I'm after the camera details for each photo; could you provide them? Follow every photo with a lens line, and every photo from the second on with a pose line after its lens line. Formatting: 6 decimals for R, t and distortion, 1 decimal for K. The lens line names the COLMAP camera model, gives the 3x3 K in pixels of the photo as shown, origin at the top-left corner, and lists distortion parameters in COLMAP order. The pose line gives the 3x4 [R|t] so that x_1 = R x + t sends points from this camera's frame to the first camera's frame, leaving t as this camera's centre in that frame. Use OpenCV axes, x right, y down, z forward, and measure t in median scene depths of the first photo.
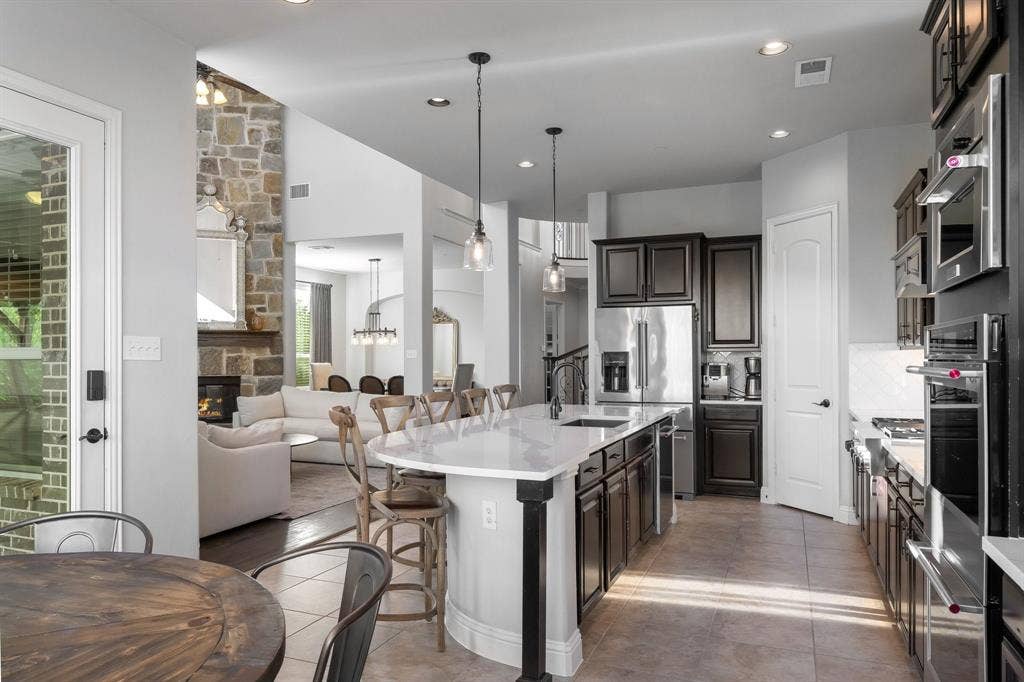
lens RADIAL K [[684.7, 0, 501.8], [0, 684.7, 372.1], [0, 0, 1]] dist [0.036192, -0.002693]
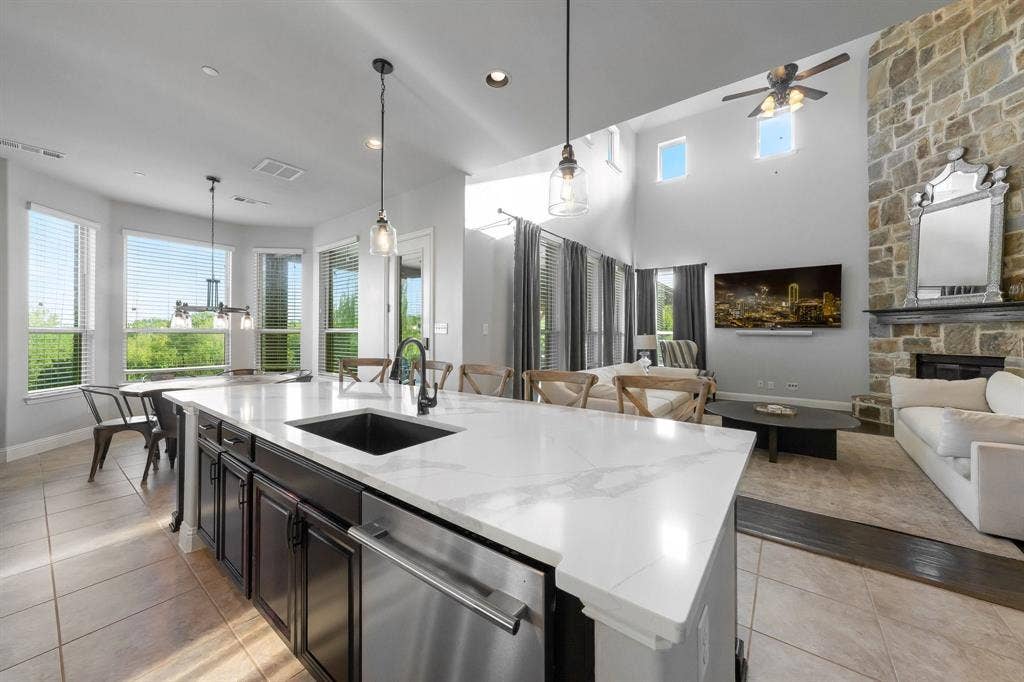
lens RADIAL K [[362.2, 0, 513.7], [0, 362.2, 340.7], [0, 0, 1]] dist [-0.001614, -0.000324]
pose [[-0.243764, 0.020461, -0.969619, 0.192003], [-0.026789, 0.999254, 0.027821, -0.010661], [0.969465, 0.032757, -0.243034, 0.531660]]
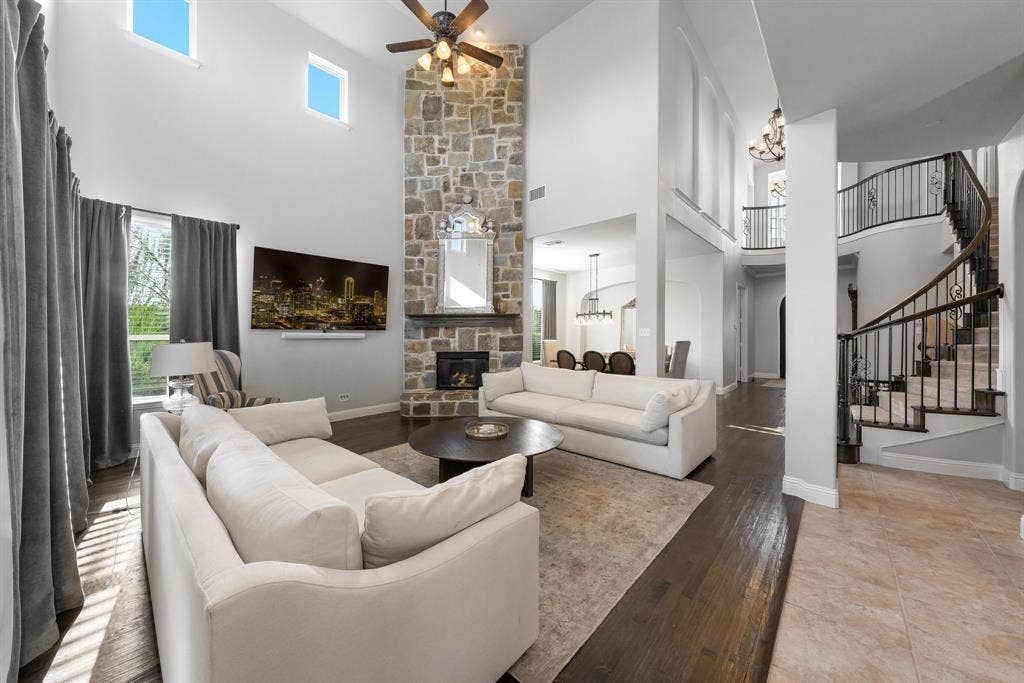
lens RADIAL K [[362.2, 0, 507.6], [0, 362.2, 334.1], [0, 0, 1]] dist [-0.001614, -0.000324]
pose [[0.940934, -0.002500, -0.338580, -0.134403], [-0.004989, 0.999762, -0.021245, -0.011674], [0.338552, 0.021680, 0.940698, 0.413698]]
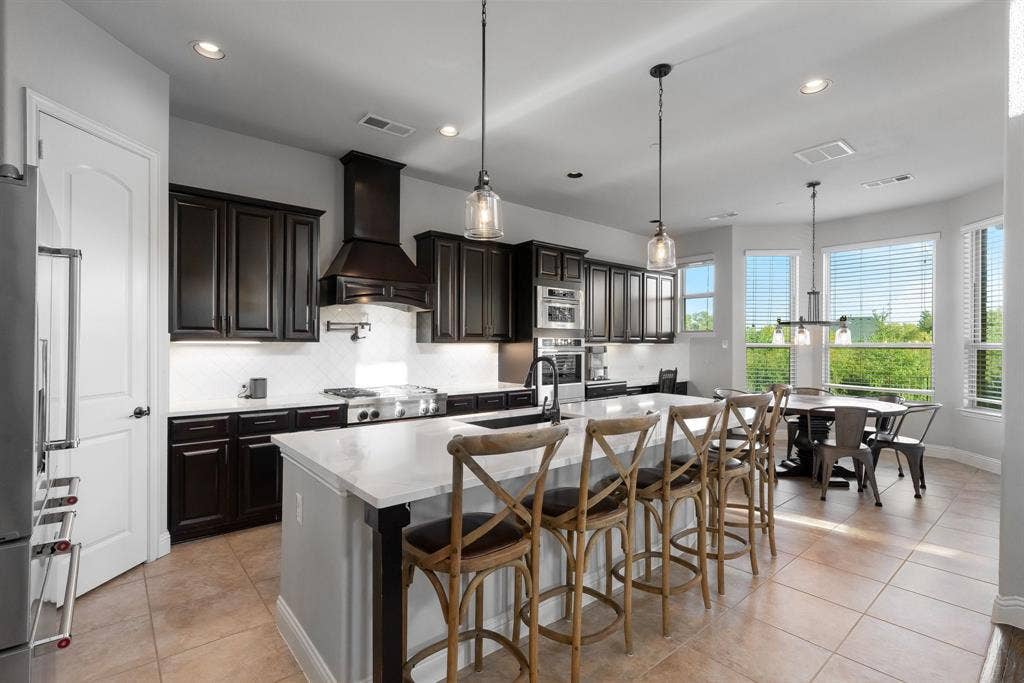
lens RADIAL K [[478.4, 0, 517.7], [0, 478.4, 338.9], [0, 0, 1]] dist [-0.002625, 0.001605]
pose [[-0.895233, 0.004781, 0.445572, -0.063154], [0.011628, 0.999853, 0.012635, -0.018751], [-0.445446, 0.016493, -0.895157, 0.688702]]
